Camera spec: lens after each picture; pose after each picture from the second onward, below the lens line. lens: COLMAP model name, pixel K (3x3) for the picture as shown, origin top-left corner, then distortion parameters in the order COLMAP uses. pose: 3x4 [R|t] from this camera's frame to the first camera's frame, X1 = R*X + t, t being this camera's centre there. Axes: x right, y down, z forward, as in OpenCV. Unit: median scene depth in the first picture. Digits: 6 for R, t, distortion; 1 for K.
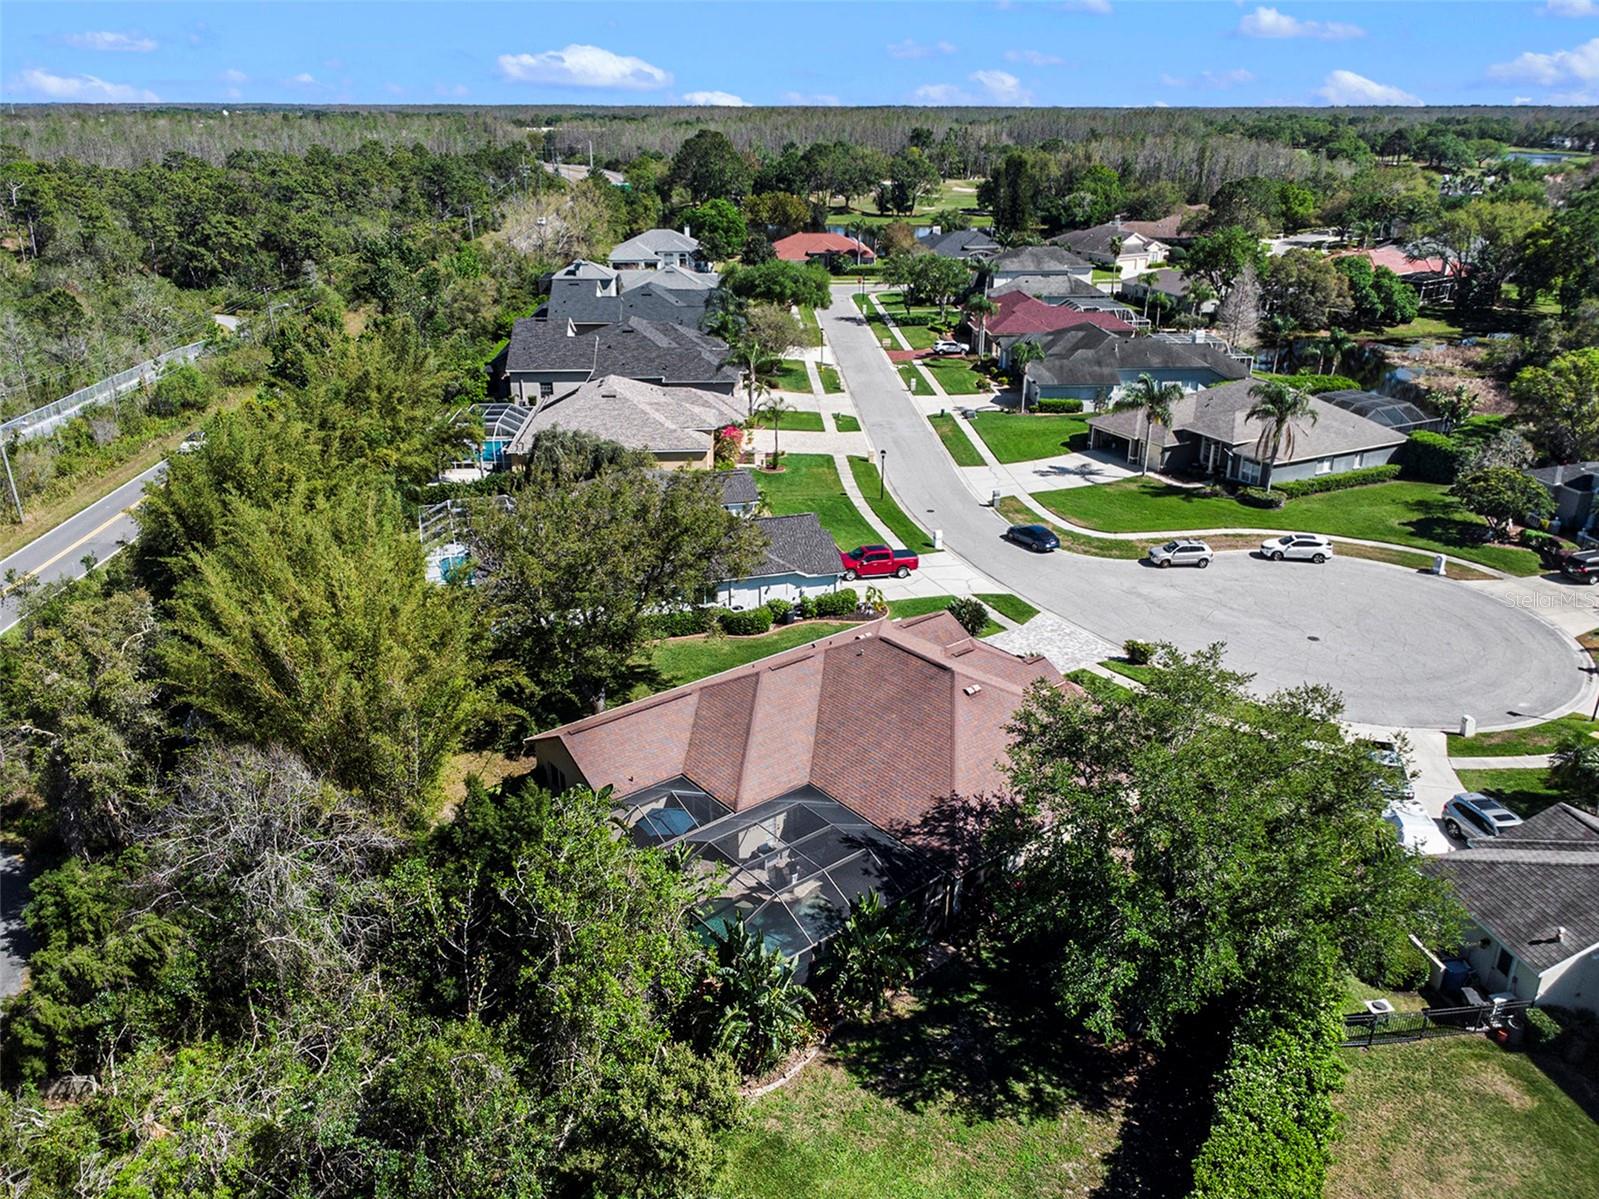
lens RADIAL K [[1153.3, 0, 790.2], [0, 1153.3, 601.8], [0, 0, 1]] dist [0.029323, -0.009764]
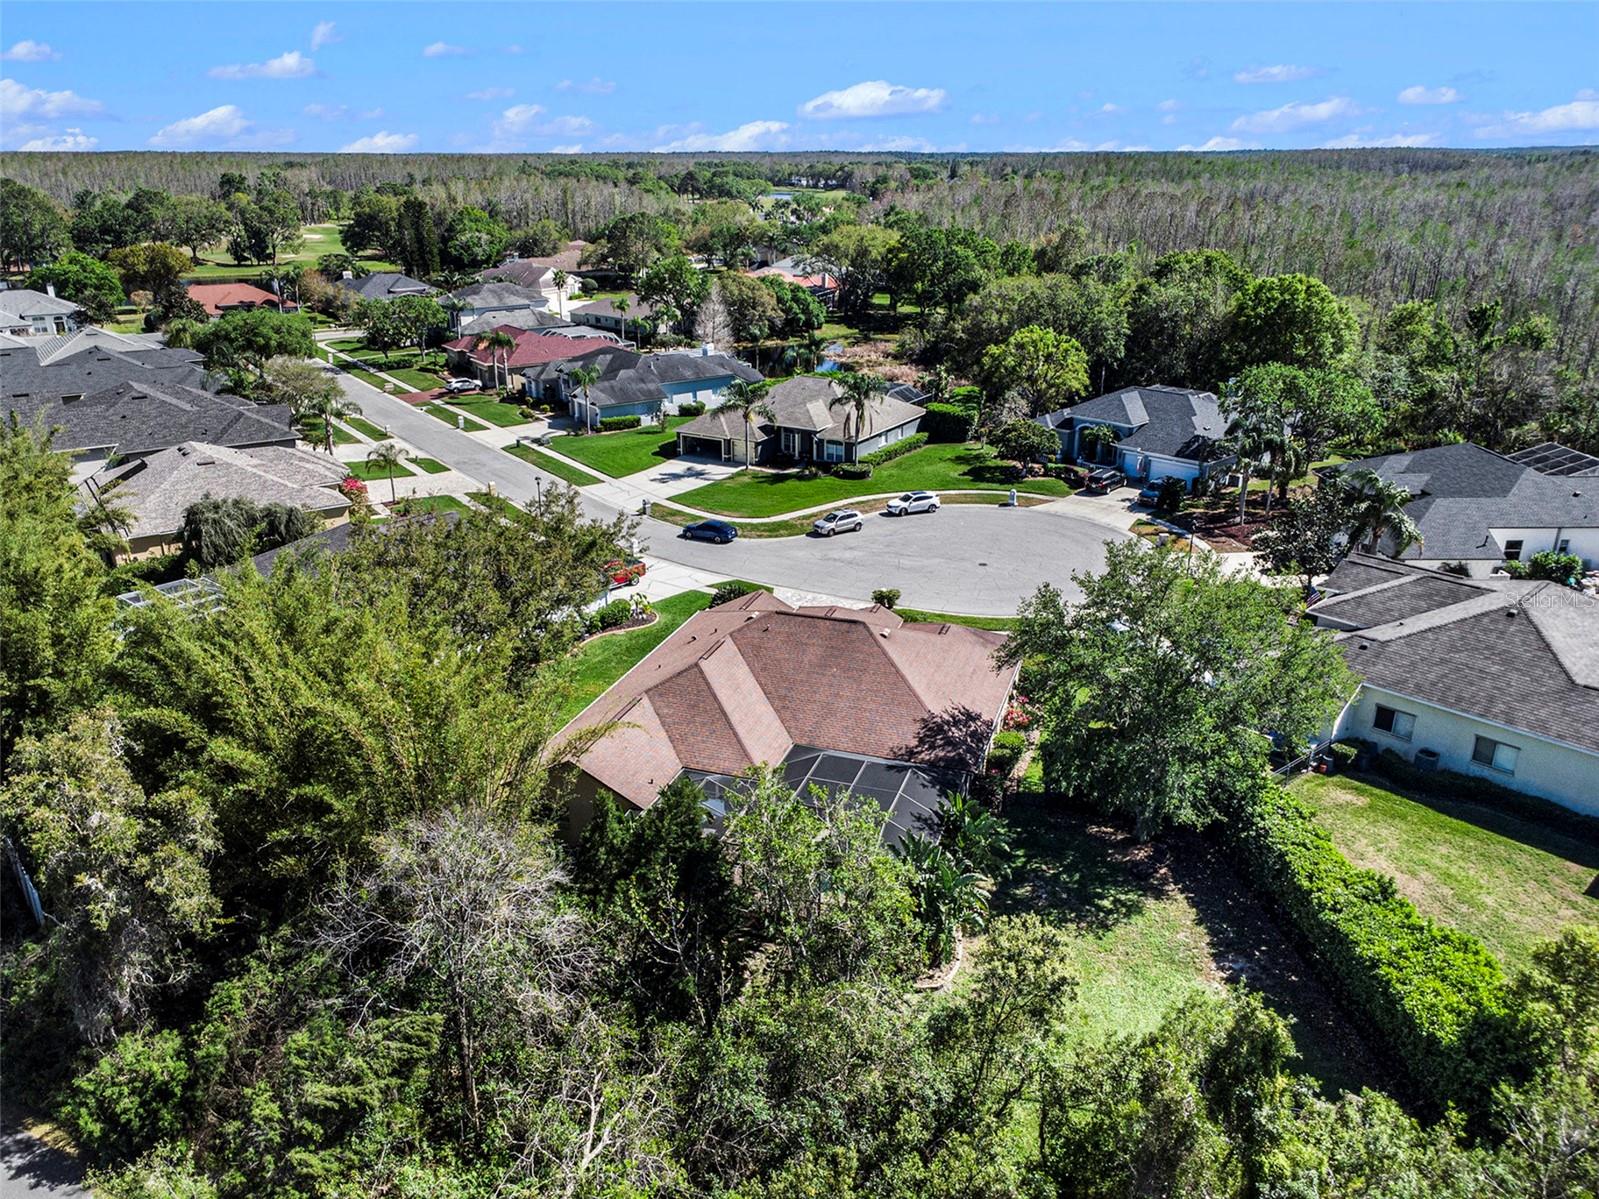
lens RADIAL K [[1153.3, 0, 790.2], [0, 1153.3, 601.8], [0, 0, 1]] dist [0.029323, -0.009764]
pose [[0.857038, -0.193772, 0.477428, -0.209416], [0.209371, 0.977612, 0.020936, 0.001300], [-0.470796, 0.082017, 0.878421, 0.012732]]
